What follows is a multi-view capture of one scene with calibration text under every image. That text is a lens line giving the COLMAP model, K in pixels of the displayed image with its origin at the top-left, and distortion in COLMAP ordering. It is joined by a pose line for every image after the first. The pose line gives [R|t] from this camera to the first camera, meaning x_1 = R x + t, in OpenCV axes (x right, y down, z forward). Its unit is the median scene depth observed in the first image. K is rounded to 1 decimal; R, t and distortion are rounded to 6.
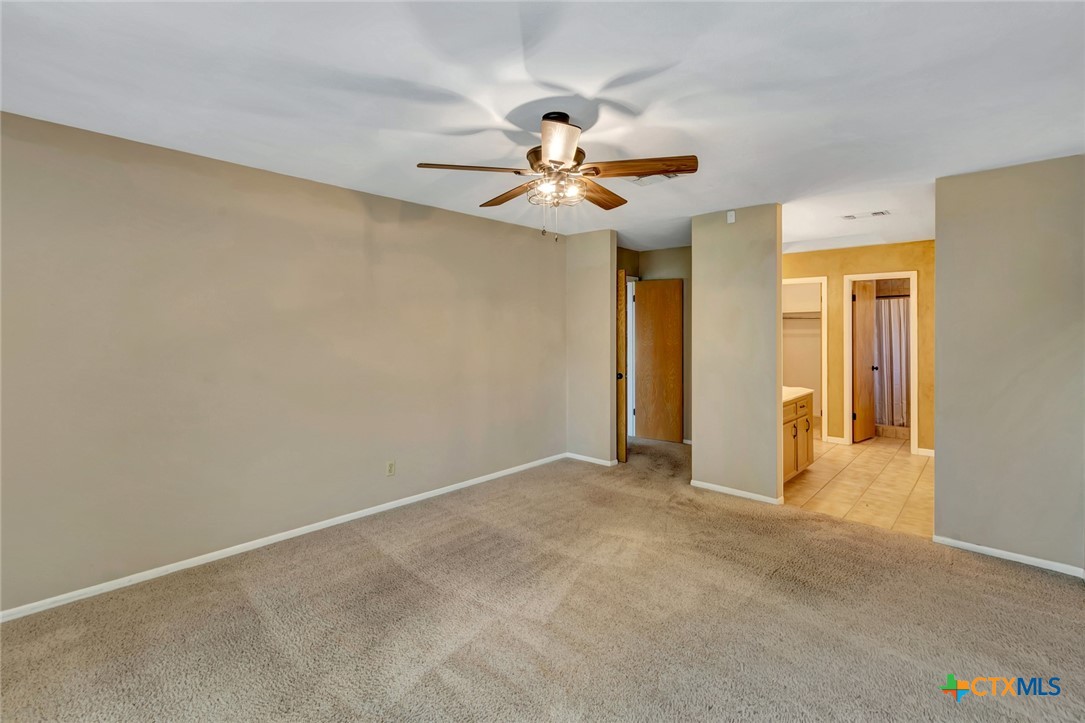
lens RADIAL K [[501.5, 0, 540.3], [0, 501.5, 322.4], [0, 0, 1]] dist [0.001007, 0.000429]
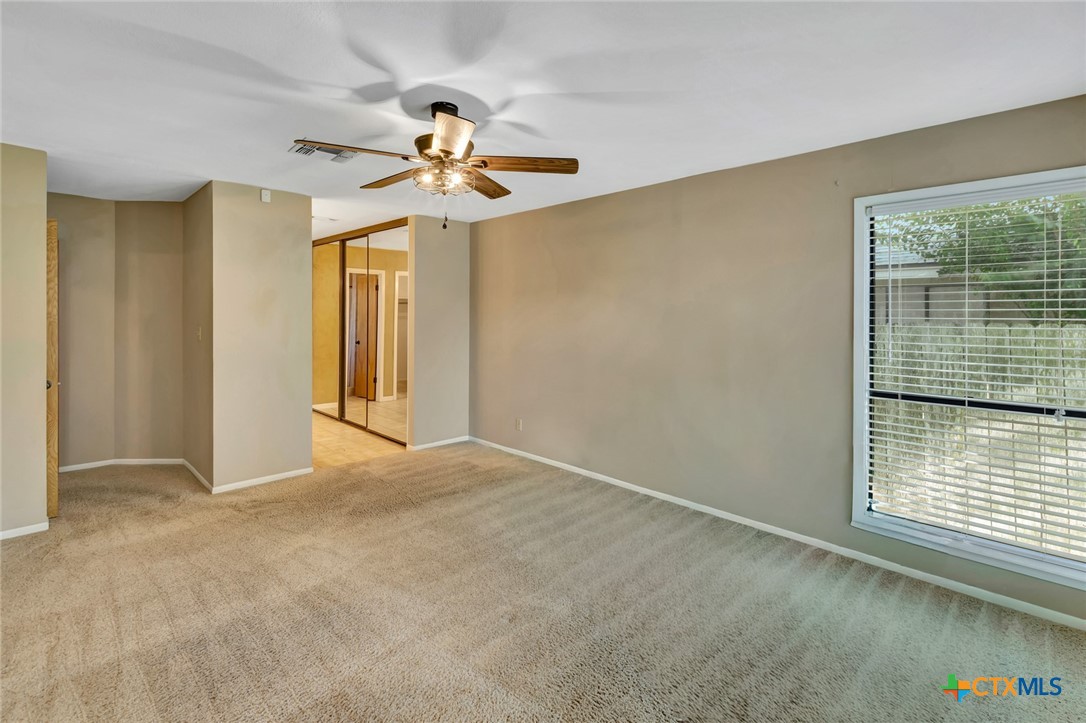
lens RADIAL K [[490.9, 0, 552.1], [0, 490.9, 319.0], [0, 0, 1]] dist [-0.000555, 0.000176]
pose [[0.014140, -0.015936, 0.999773, -0.682407], [-0.028068, 0.999473, 0.016328, -0.005251], [-0.999506, -0.028293, 0.013685, 0.544551]]
